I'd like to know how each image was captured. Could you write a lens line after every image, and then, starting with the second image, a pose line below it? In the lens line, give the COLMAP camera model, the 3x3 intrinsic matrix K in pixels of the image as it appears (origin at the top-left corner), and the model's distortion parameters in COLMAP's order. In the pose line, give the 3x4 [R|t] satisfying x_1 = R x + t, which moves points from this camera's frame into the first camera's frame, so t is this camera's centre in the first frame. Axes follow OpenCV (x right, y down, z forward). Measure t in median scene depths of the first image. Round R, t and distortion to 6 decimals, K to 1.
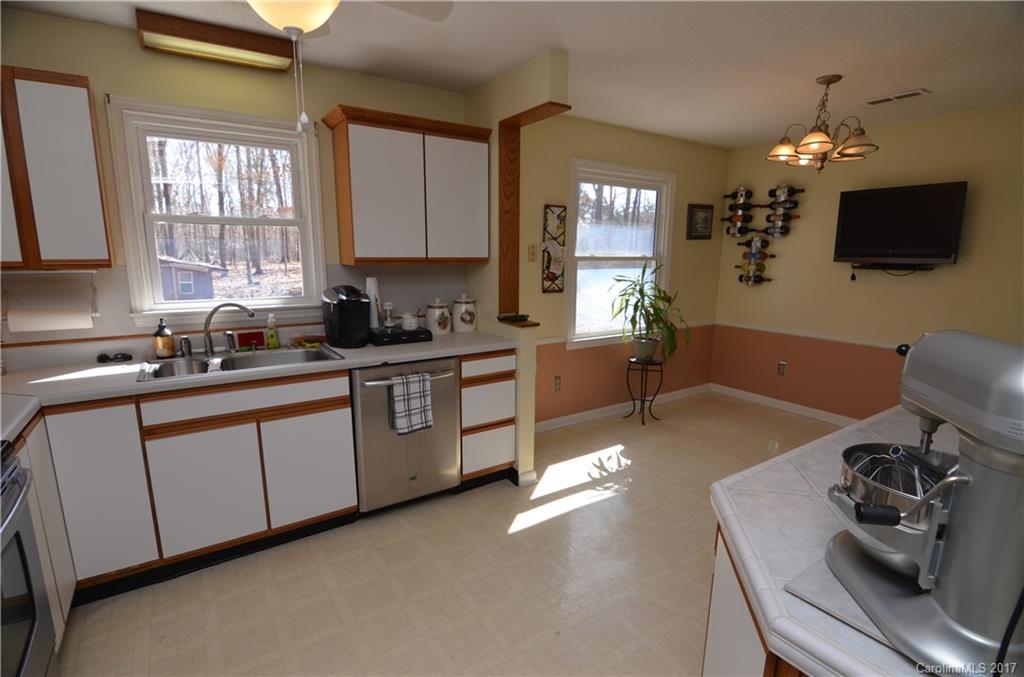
lens RADIAL K [[504.9, 0, 512.7], [0, 504.9, 347.0], [0, 0, 1]] dist [0.001249, -0.000013]
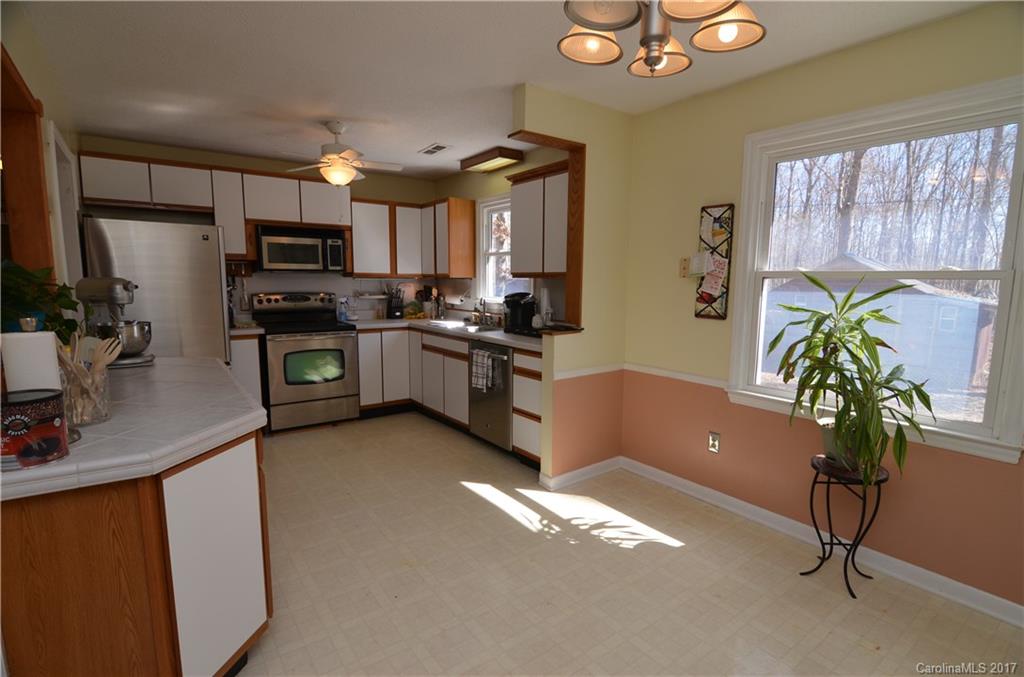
lens RADIAL K [[481.8, 0, 512.0], [0, 481.8, 338.5], [0, 0, 1]] dist [-0.000681, -0.000485]
pose [[0.041255, 0.112832, -0.992757, 0.900741], [-0.199085, 0.974607, 0.102496, -0.105509], [0.979113, 0.193415, 0.062671, 0.753540]]
